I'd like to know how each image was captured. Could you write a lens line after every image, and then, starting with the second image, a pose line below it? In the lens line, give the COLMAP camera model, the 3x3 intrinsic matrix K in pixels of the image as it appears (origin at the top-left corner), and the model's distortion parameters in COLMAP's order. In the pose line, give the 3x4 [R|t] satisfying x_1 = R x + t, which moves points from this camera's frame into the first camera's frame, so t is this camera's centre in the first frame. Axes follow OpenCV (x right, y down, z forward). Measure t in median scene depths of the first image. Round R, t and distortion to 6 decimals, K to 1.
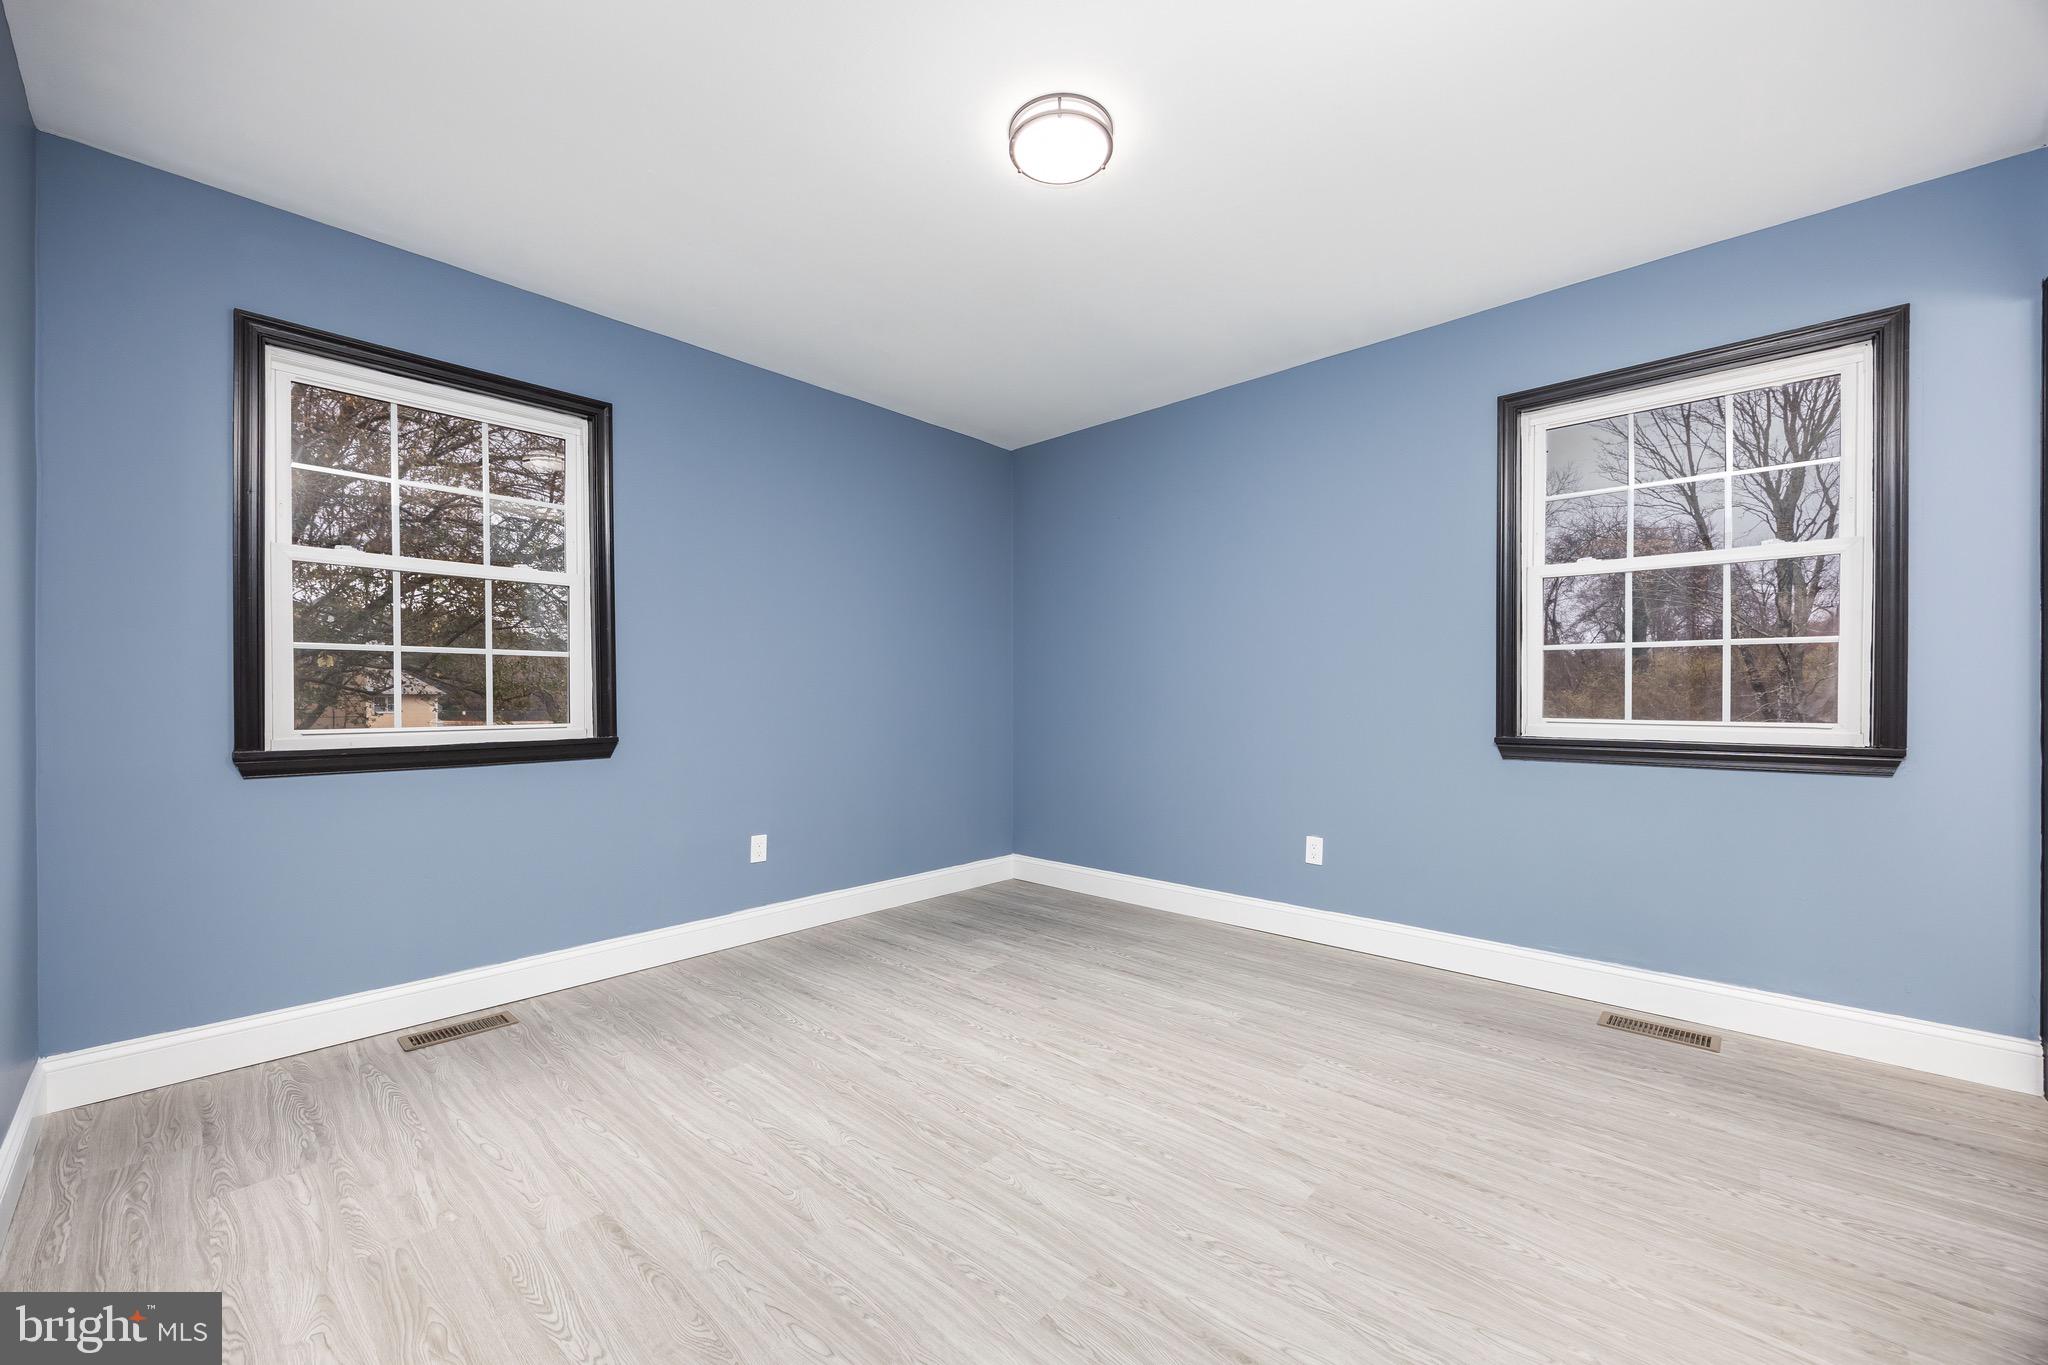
lens RADIAL K [[789.9, 0, 1017.4], [0, 789.9, 695.8], [0, 0, 1]] dist [-0.001828, 0.000502]
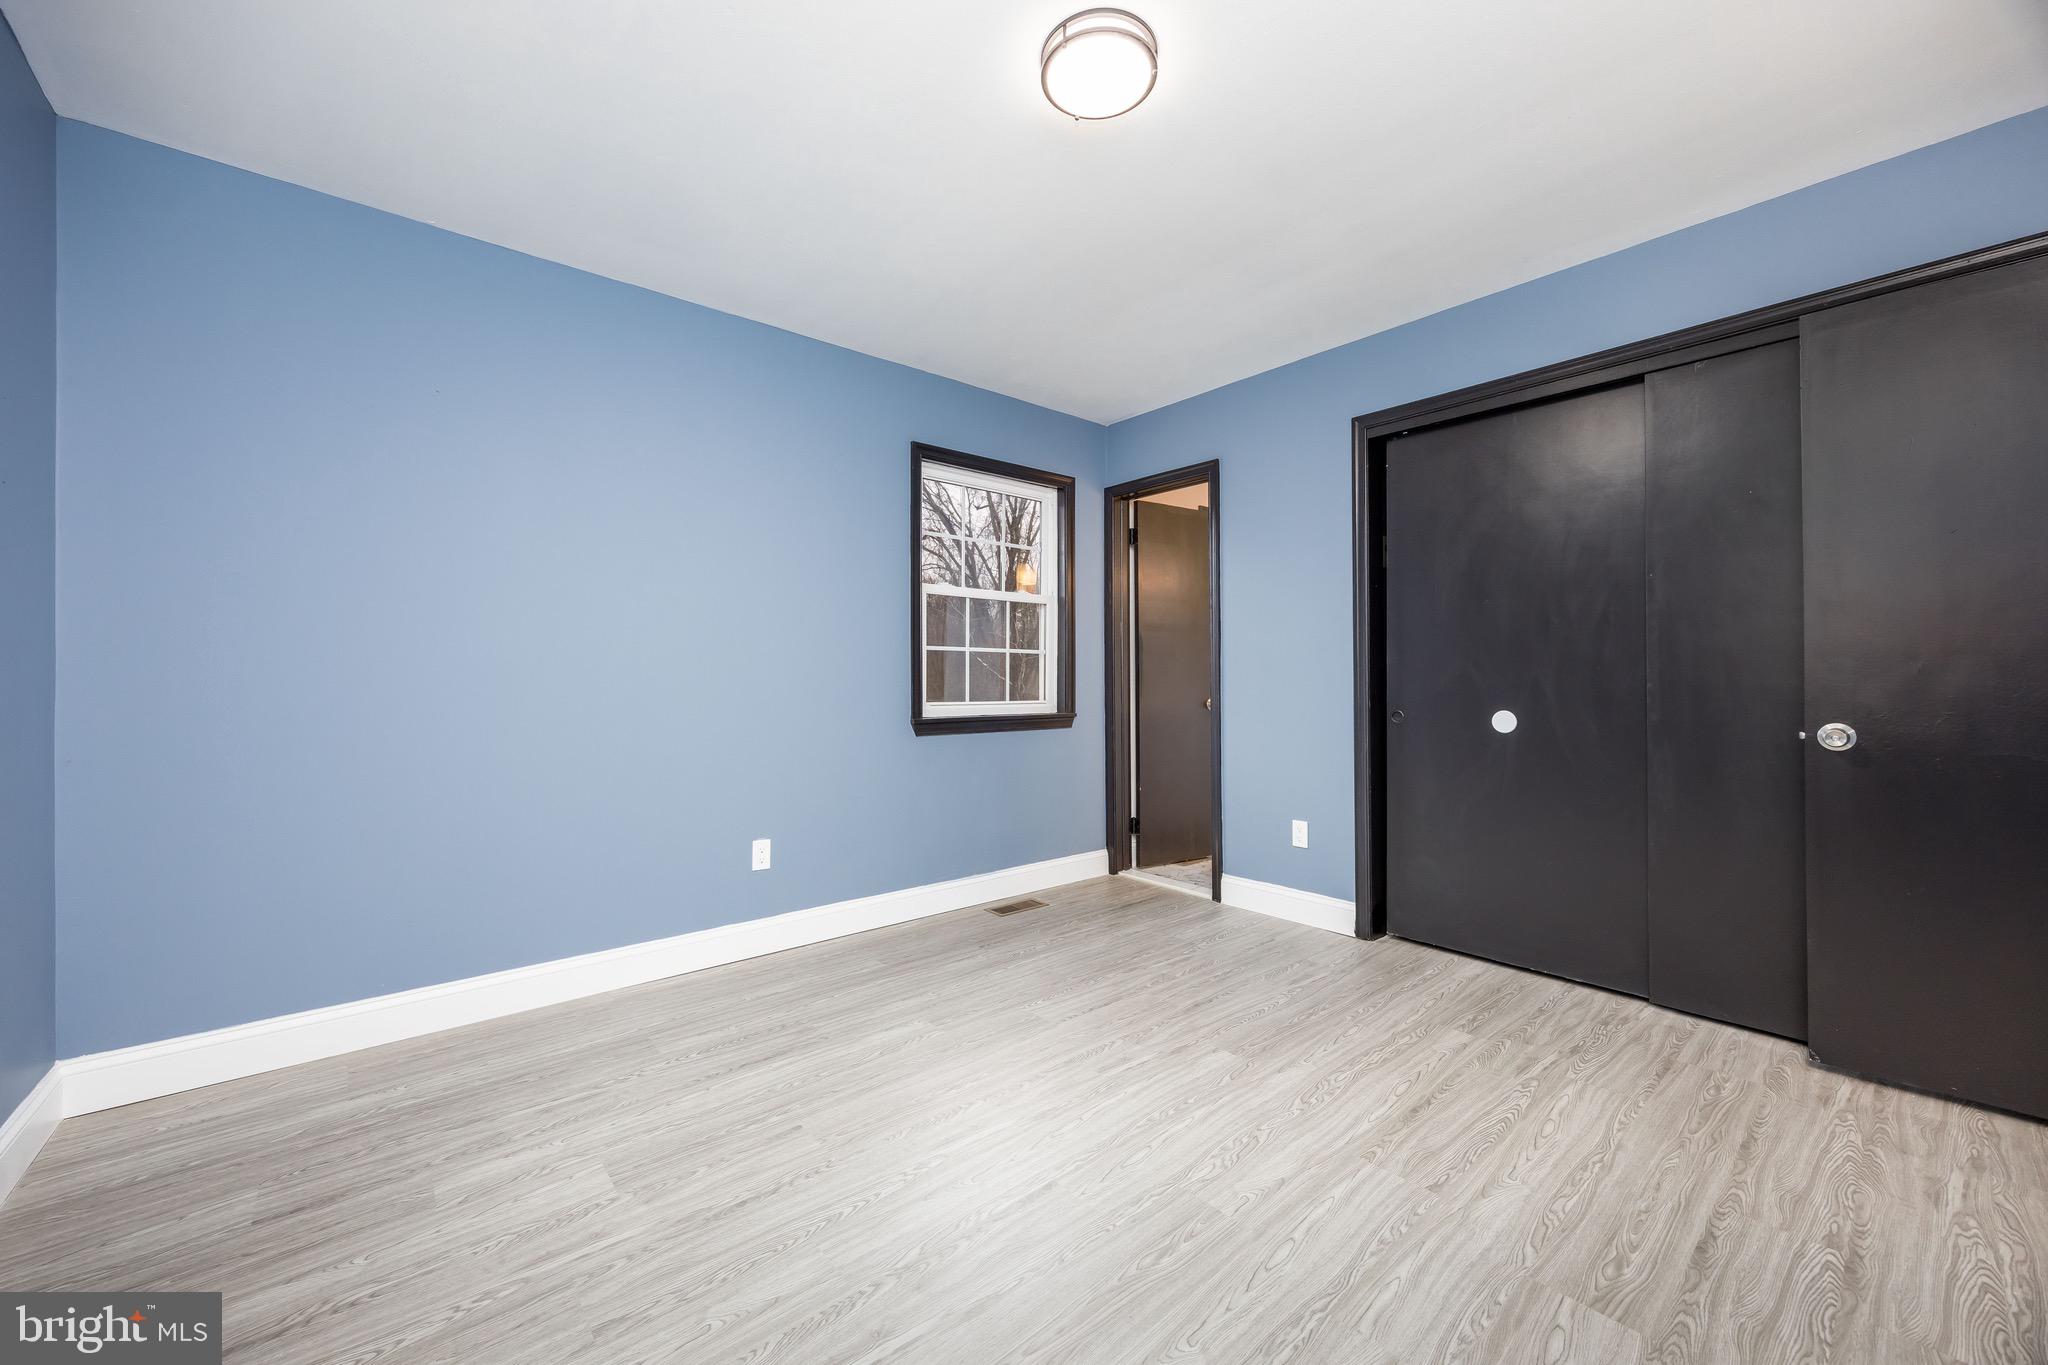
lens RADIAL K [[789.9, 0, 1026.6], [0, 789.9, 683.7], [0, 0, 1]] dist [-0.001828, 0.000502]
pose [[0.111521, -0.000646, 0.993762, -0.753611], [0.004102, 0.999992, 0.000190, -0.003325], [-0.993754, 0.004056, 0.111523, 0.887806]]
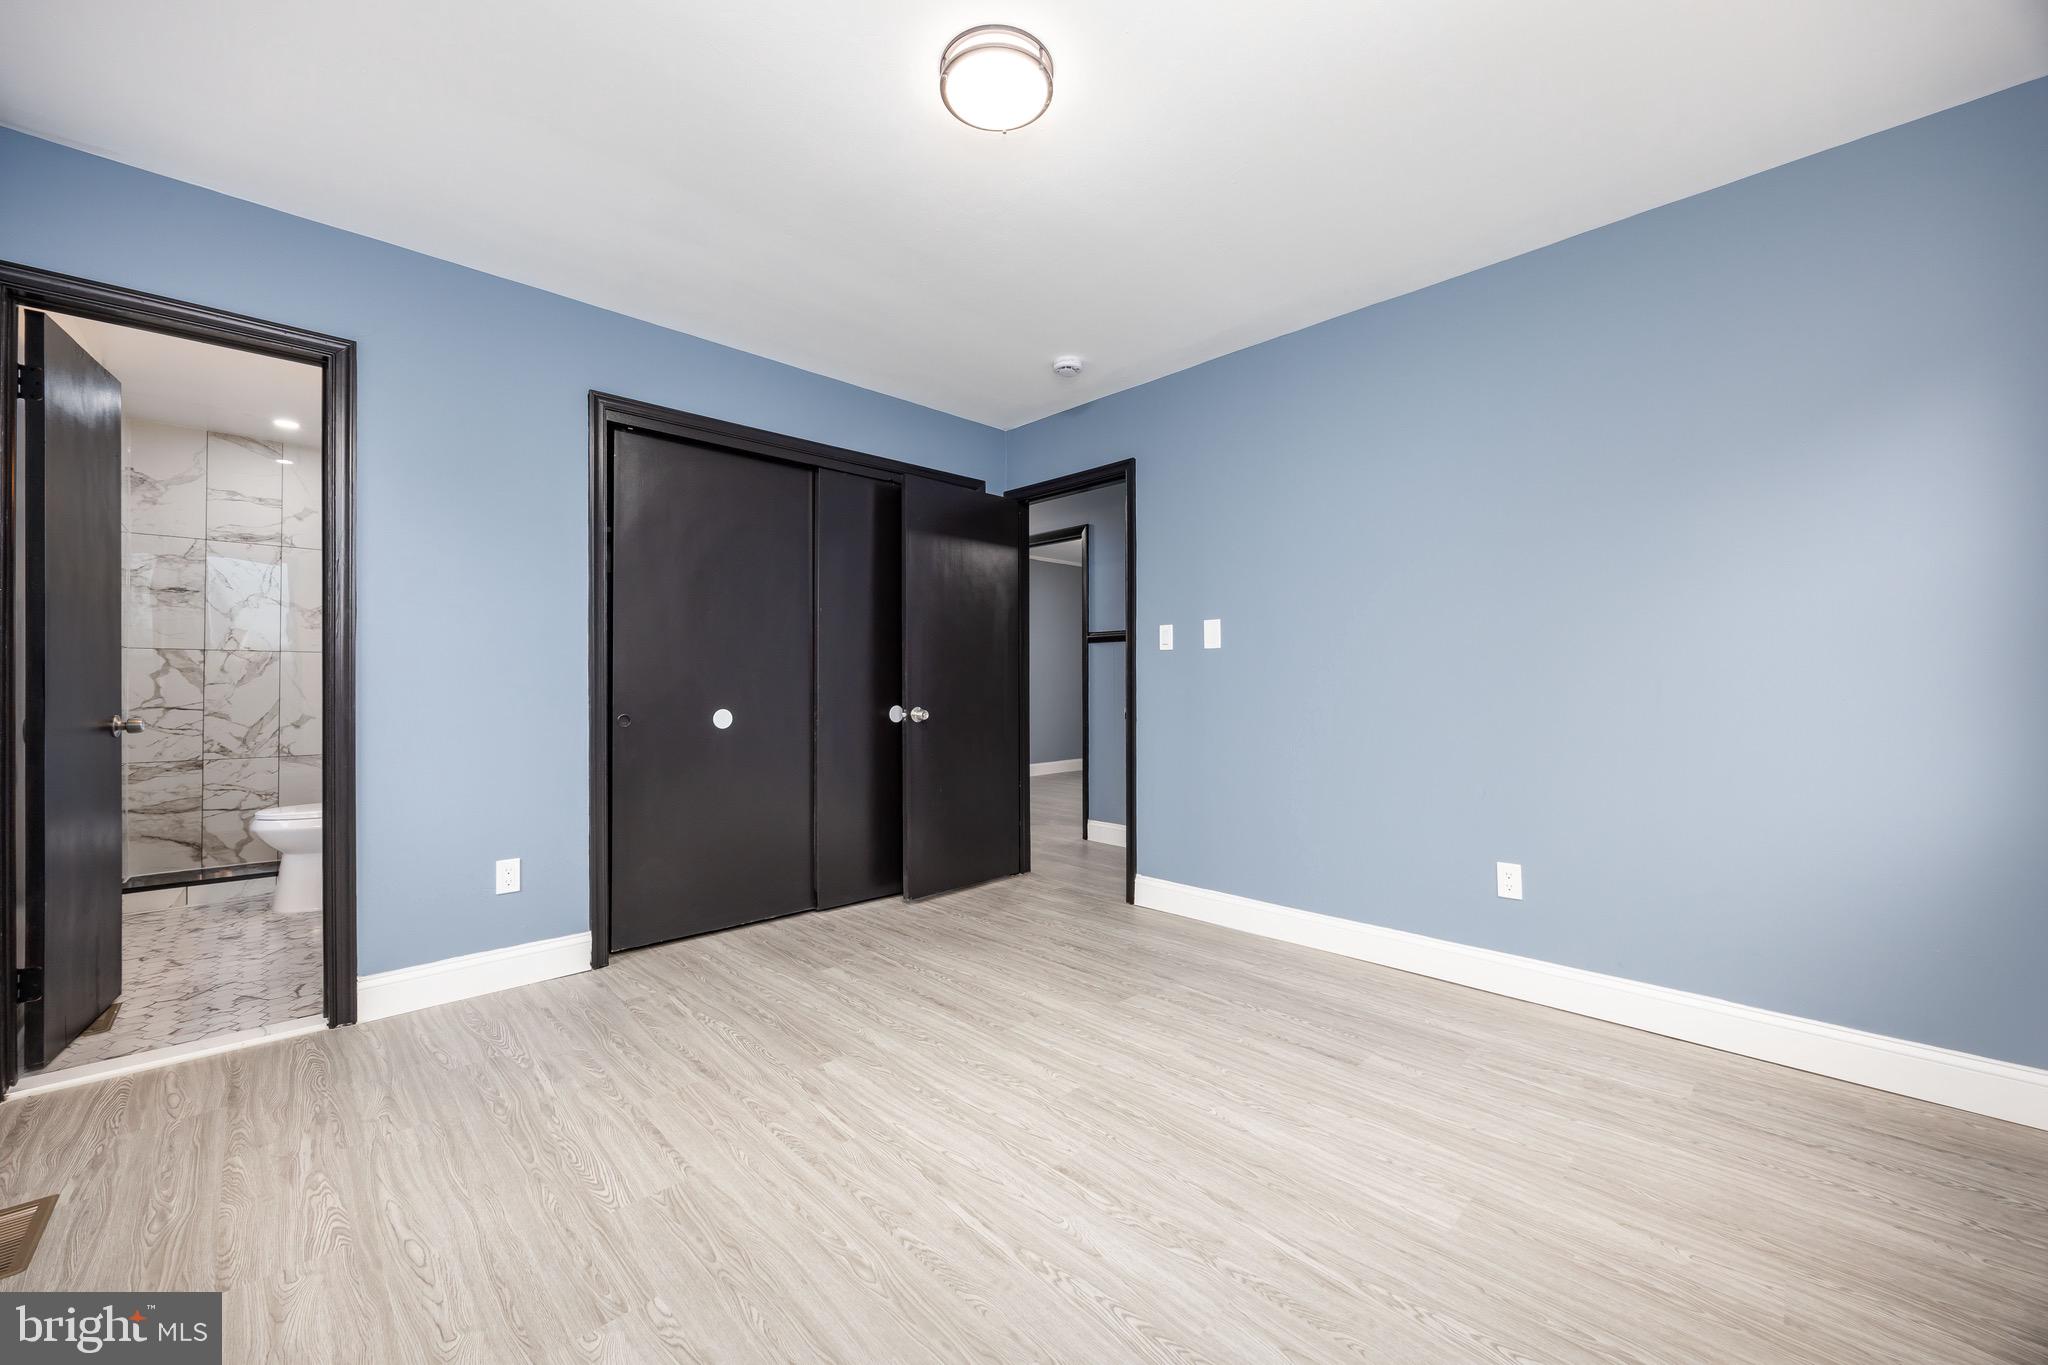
lens RADIAL K [[789.9, 0, 1022.7], [0, 789.9, 672.4], [0, 0, 1]] dist [-0.001828, 0.000502]
pose [[-0.999029, 0.006039, 0.043631, -0.011629], [0.005482, 0.999902, -0.012881, -0.002359], [-0.043705, -0.012630, -0.998965, 1.722676]]
